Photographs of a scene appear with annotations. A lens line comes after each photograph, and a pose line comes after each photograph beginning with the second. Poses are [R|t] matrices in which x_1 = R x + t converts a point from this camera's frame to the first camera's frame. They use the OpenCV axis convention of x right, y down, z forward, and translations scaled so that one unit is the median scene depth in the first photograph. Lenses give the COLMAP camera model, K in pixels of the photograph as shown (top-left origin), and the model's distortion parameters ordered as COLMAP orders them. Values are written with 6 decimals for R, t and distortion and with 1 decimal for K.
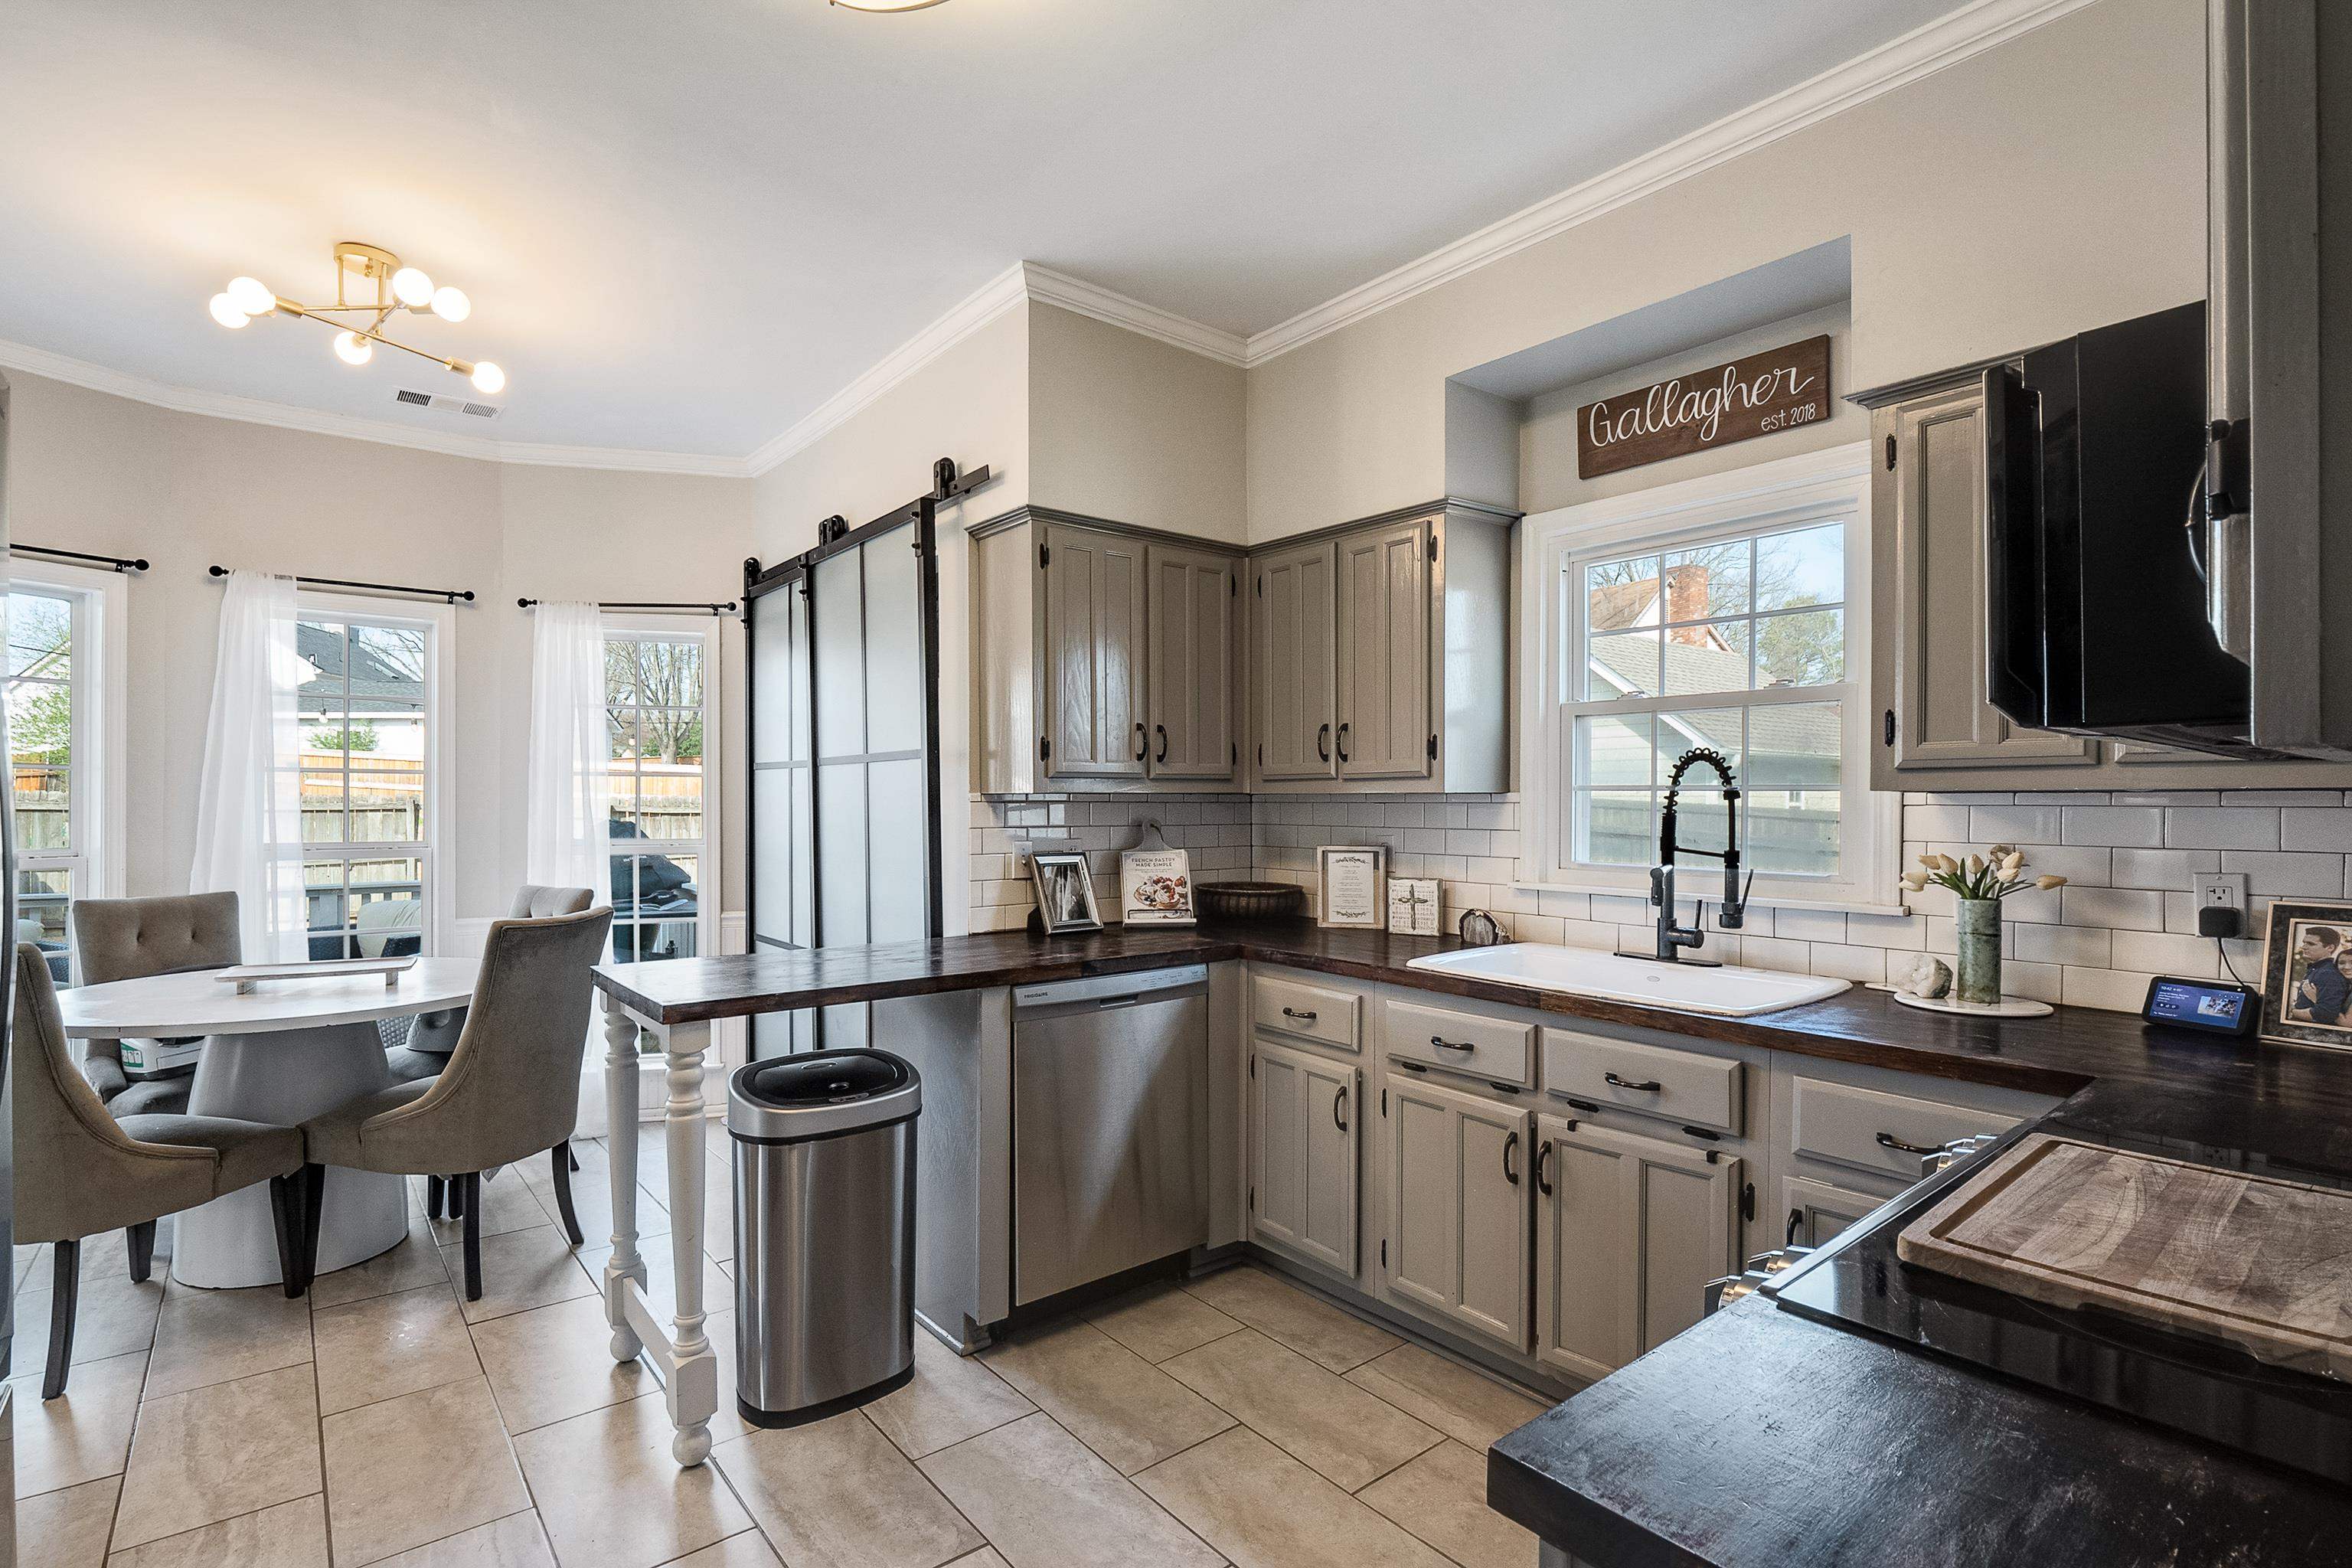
lens RADIAL K [[1119.9, 0, 1174.1], [0, 1119.9, 808.3], [0, 0, 1]] dist [-0.012418, -0.002845]
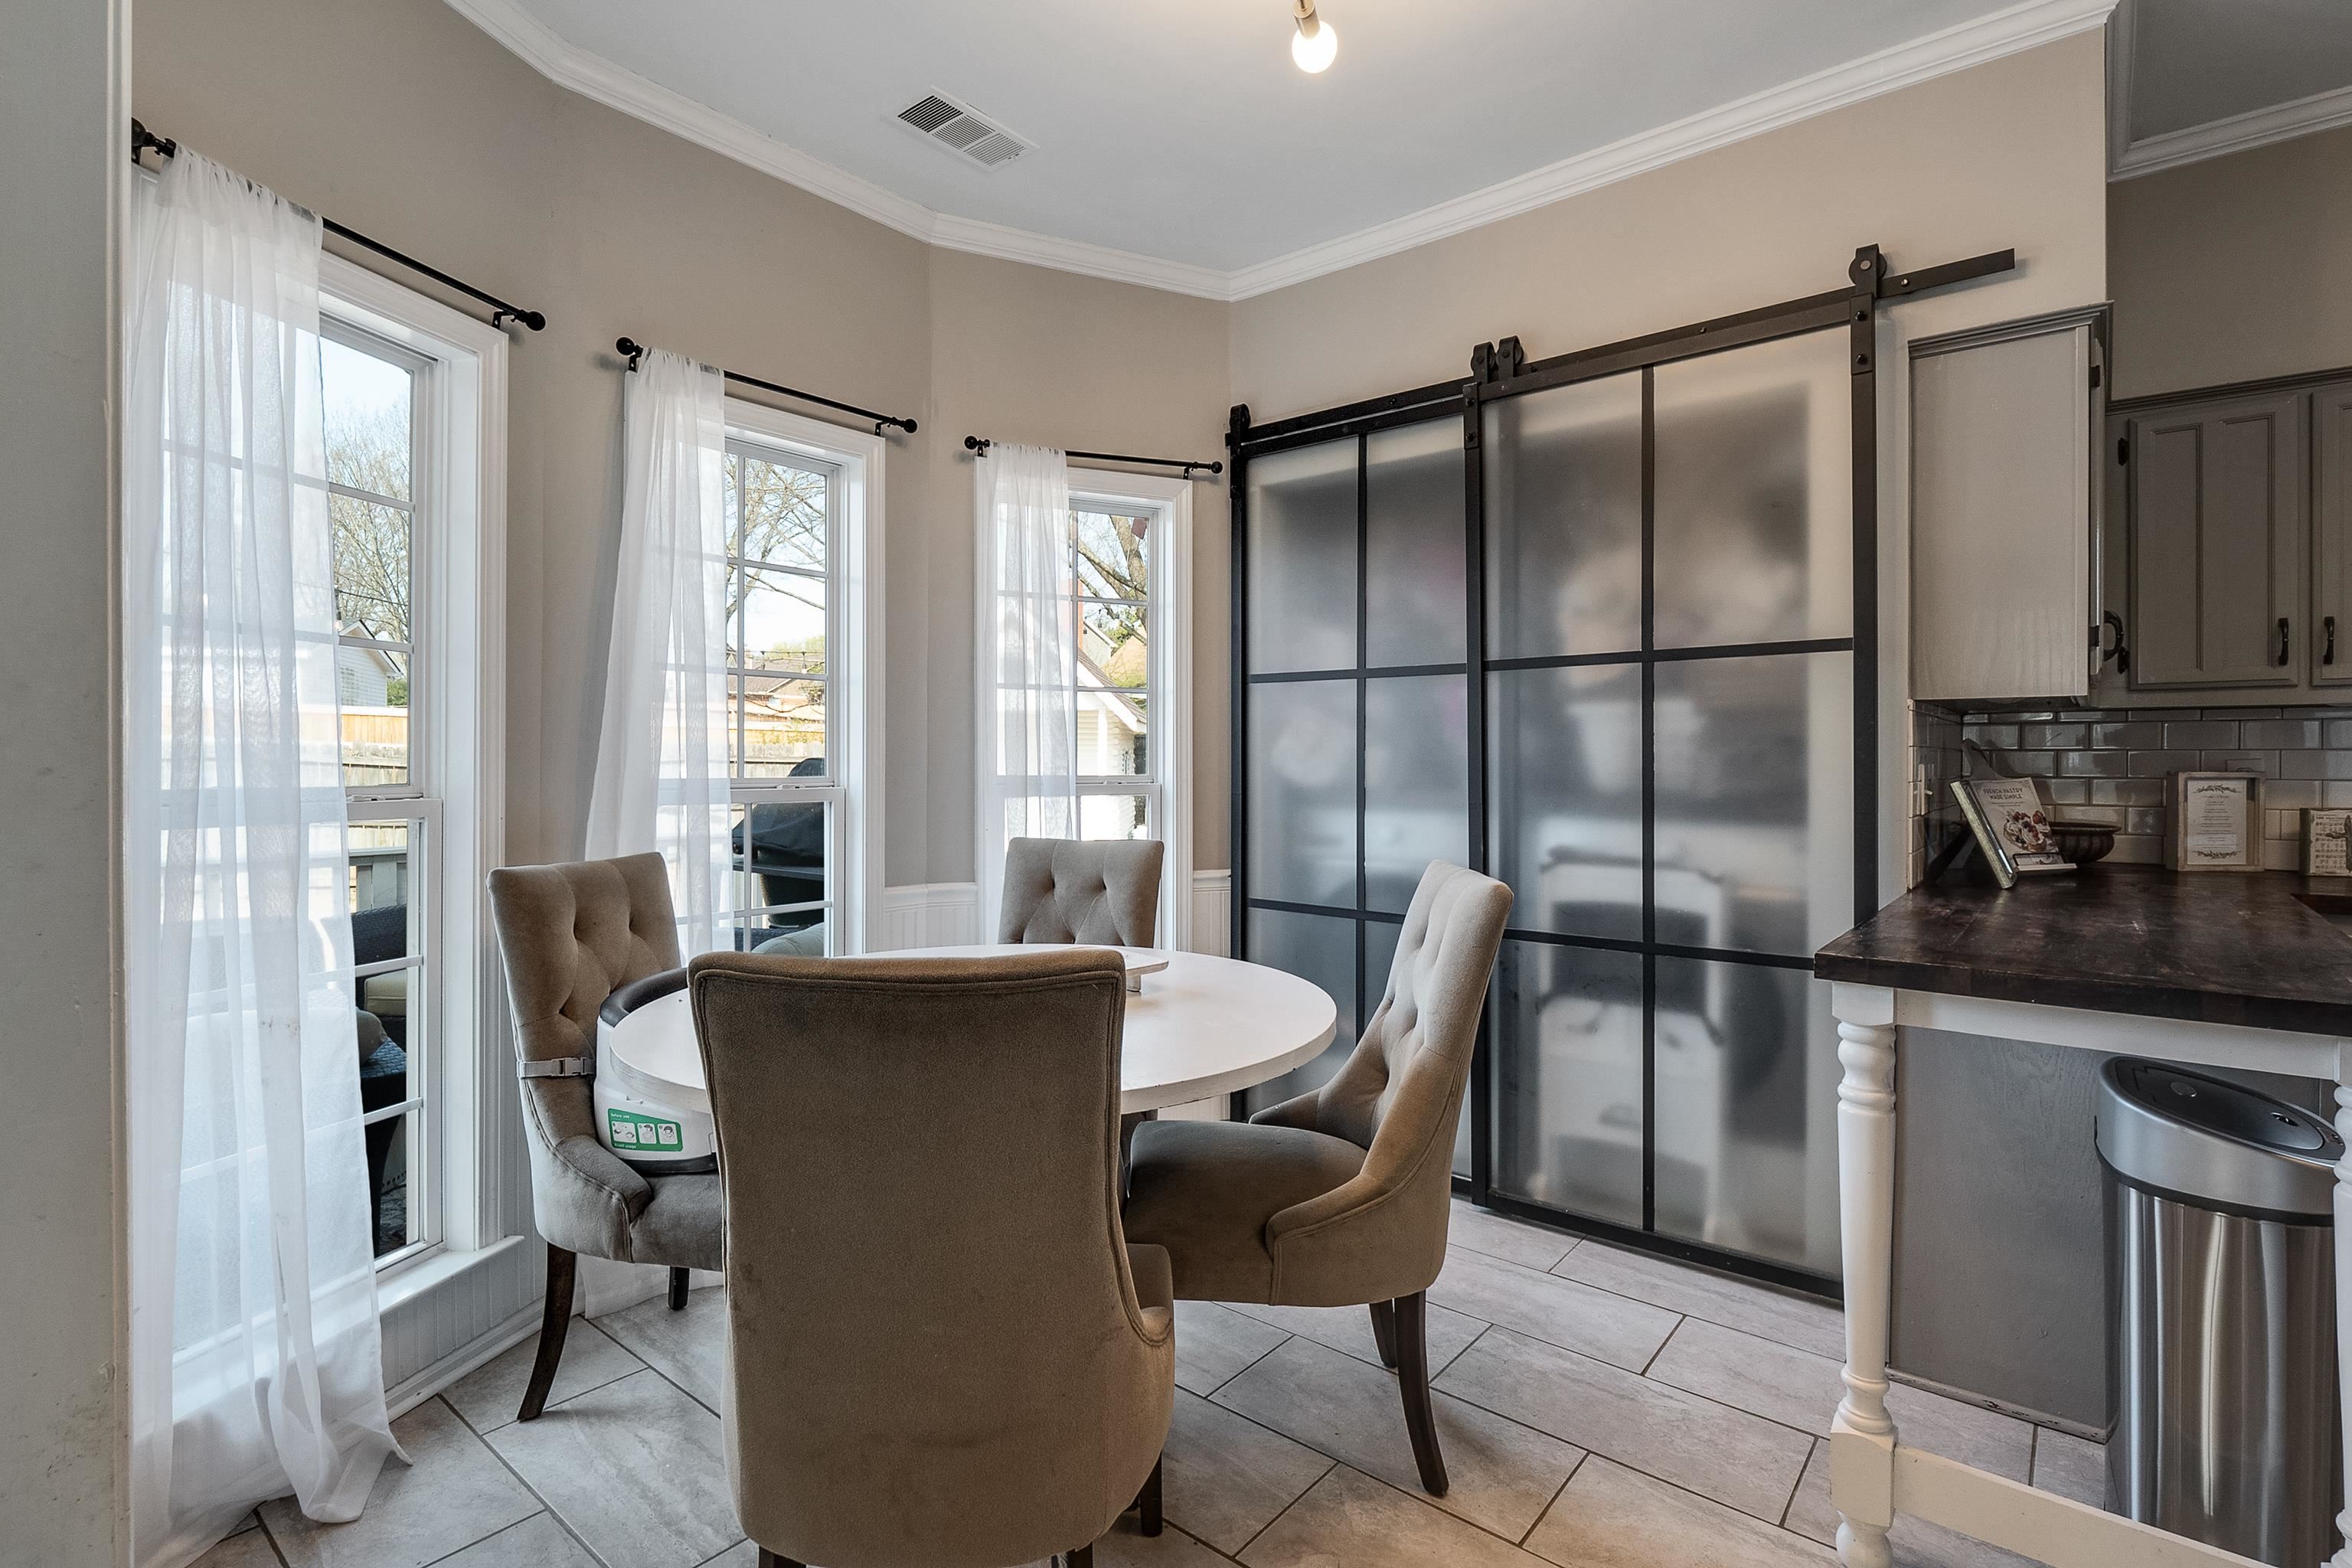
lens RADIAL K [[1119.9, 0, 1159.8], [0, 1119.9, 764.4], [0, 0, 1]] dist [-0.012418, -0.002845]
pose [[0.981557, 0.003877, 0.191133, -0.988627], [-0.001799, 0.999937, -0.011042, 0.049353], [-0.191164, 0.010494, 0.981502, 0.448182]]
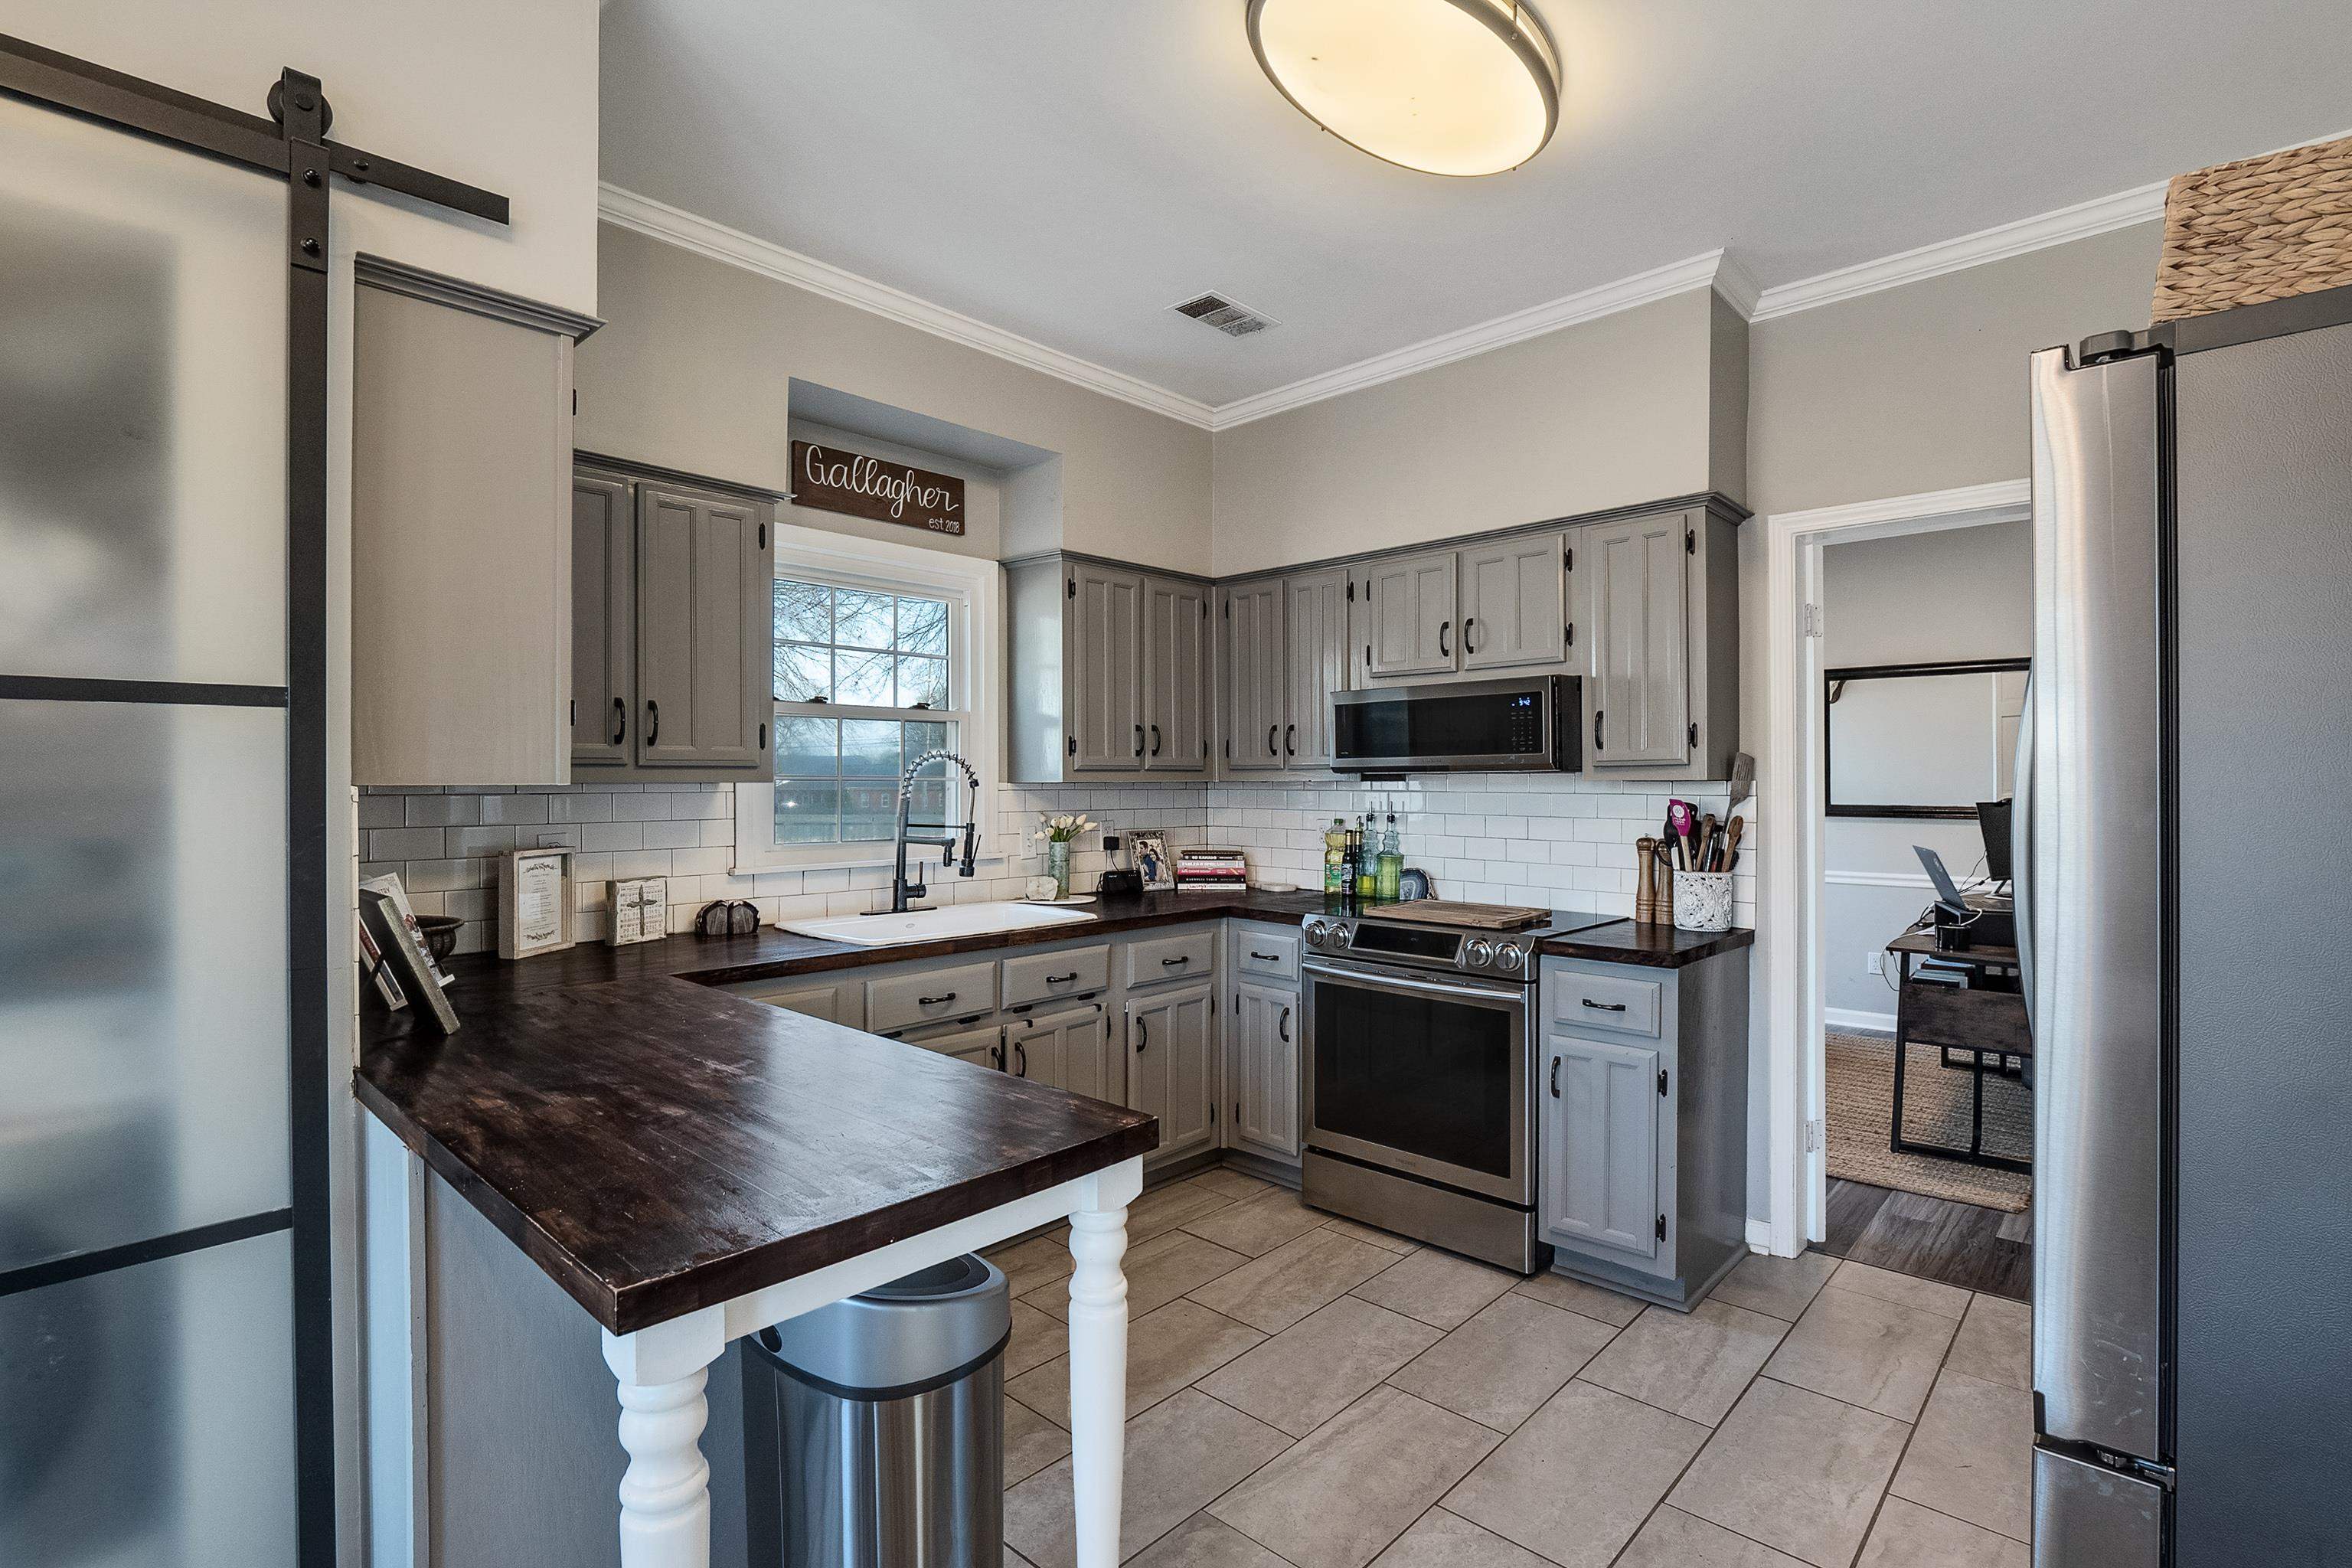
lens RADIAL K [[1119.9, 0, 1155.1], [0, 1119.9, 787.2], [0, 0, 1]] dist [-0.012418, -0.002845]
pose [[-0.133750, -0.004004, 0.991007, -0.878263], [0.012097, 0.999911, 0.005673, -0.012212], [-0.990941, 0.012747, -0.133690, 0.870777]]
